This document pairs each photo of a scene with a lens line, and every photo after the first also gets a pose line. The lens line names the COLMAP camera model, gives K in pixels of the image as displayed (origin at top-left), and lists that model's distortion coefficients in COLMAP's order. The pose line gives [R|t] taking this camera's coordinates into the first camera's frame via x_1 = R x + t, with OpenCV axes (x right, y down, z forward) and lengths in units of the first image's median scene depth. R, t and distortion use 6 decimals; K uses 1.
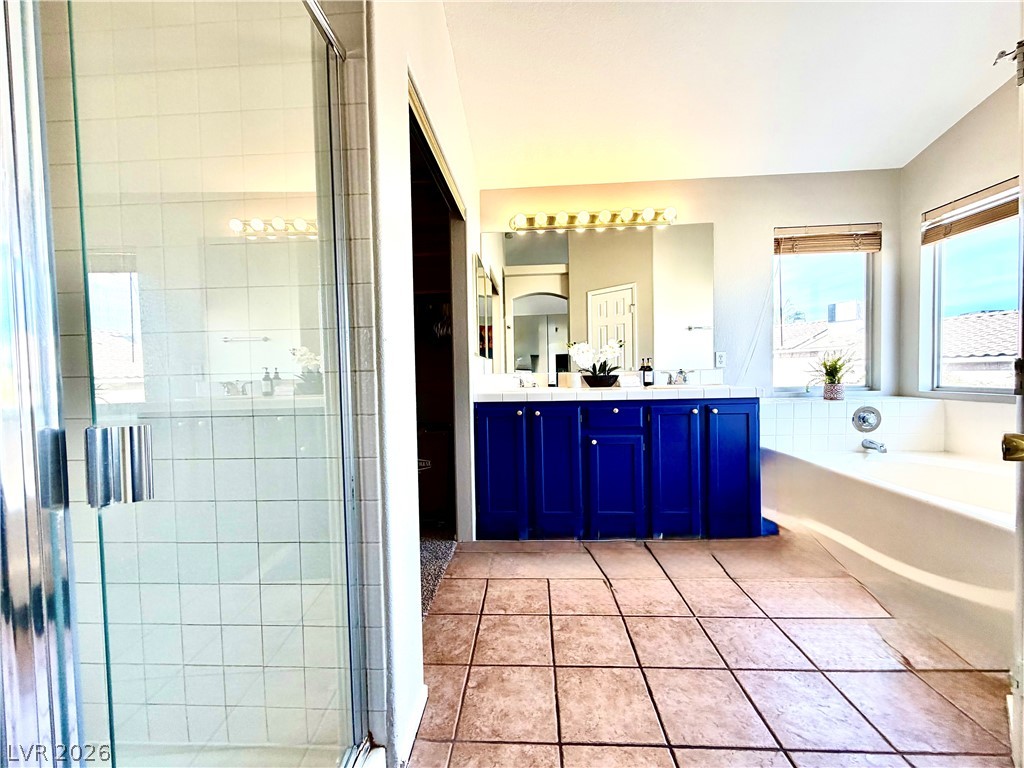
lens RADIAL K [[406.2, 0, 511.9], [0, 406.2, 383.2], [0, 0, 1]] dist [0.002496, 0.000250]
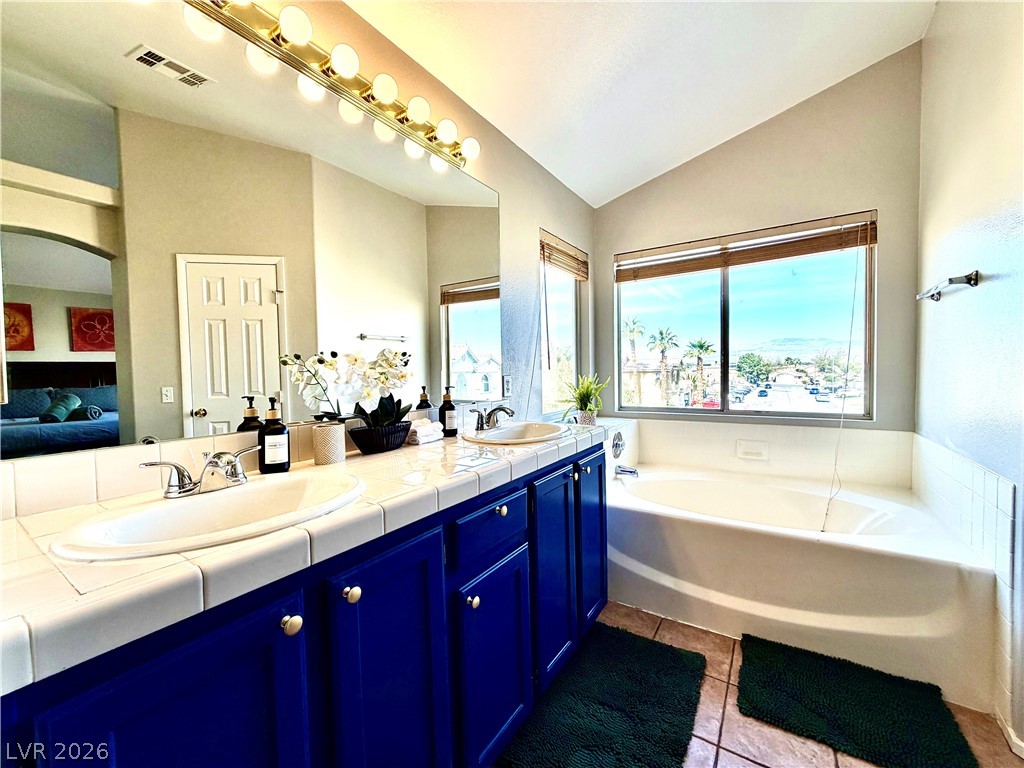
lens RADIAL K [[406.2, 0, 512.1], [0, 406.2, 383.7], [0, 0, 1]] dist [0.002496, 0.000250]
pose [[0.509503, -0.015881, 0.860323, -0.106842], [0.035315, 0.999373, -0.002467, -0.061566], [-0.859744, 0.031639, 0.509744, 0.634709]]
